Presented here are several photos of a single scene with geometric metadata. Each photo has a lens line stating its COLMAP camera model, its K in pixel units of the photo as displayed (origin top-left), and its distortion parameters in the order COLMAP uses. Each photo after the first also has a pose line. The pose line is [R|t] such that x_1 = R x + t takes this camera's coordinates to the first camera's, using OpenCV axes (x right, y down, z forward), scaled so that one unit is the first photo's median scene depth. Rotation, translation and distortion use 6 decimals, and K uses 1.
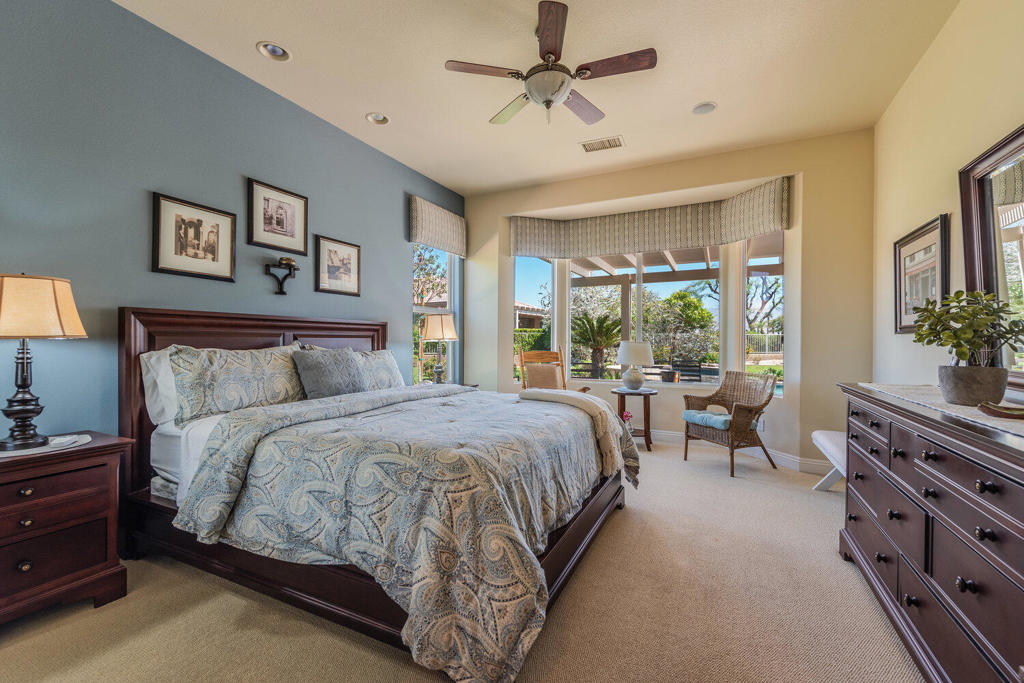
lens RADIAL K [[420.7, 0, 516.8], [0, 420.7, 338.7], [0, 0, 1]] dist [-0.000281, -0.000015]
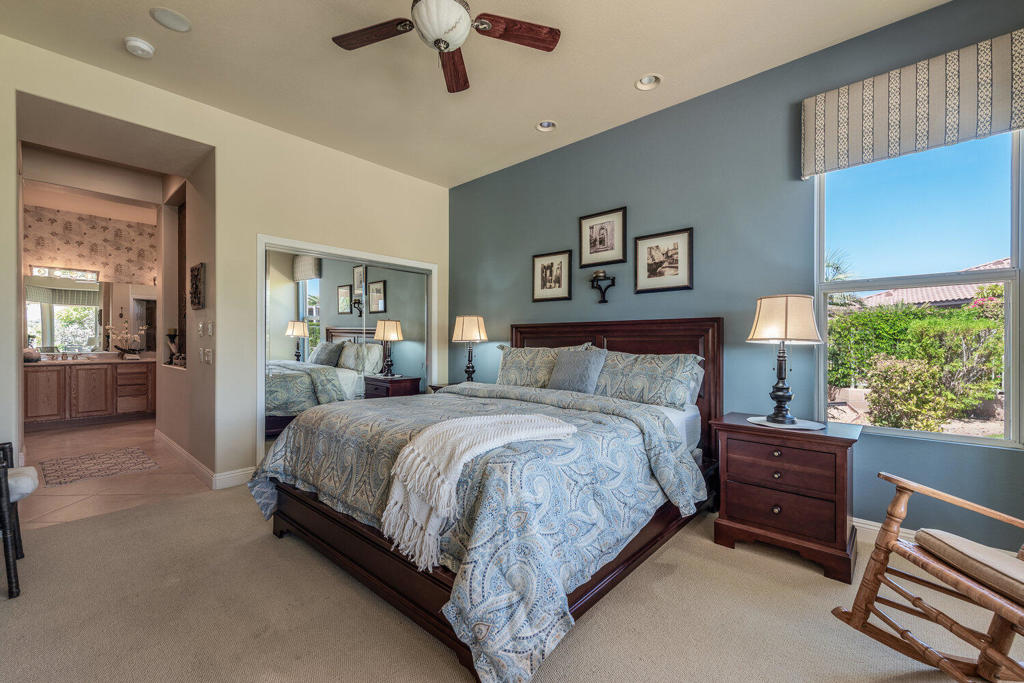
lens RADIAL K [[420.7, 0, 512.9], [0, 420.7, 342.8], [0, 0, 1]] dist [-0.000281, -0.000015]
pose [[-0.267016, 0.001028, -0.963692, 0.627519], [0.002751, 0.999996, 0.000304, 0.003821], [0.963688, -0.002570, -0.267017, 1.073130]]
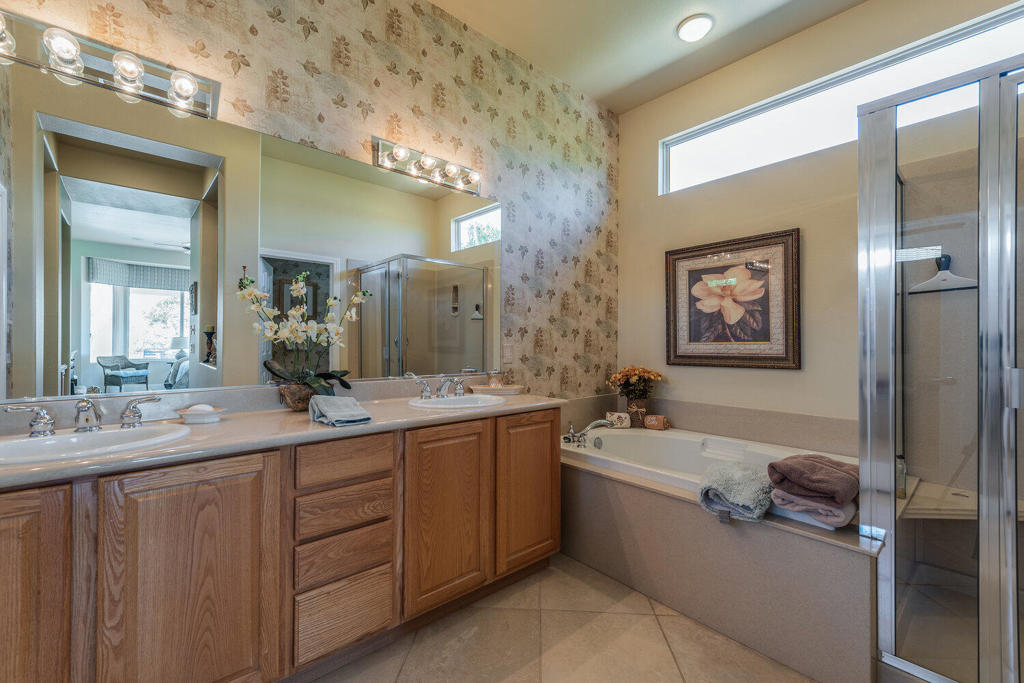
lens RADIAL K [[420.7, 0, 514.0], [0, 420.7, 342.5], [0, 0, 1]] dist [-0.000281, -0.000015]
pose [[-0.368067, -0.005018, -0.929786, 0.418089], [-0.000119, 0.999986, -0.005350, 0.001475], [0.929799, -0.001859, -0.368063, 0.695375]]
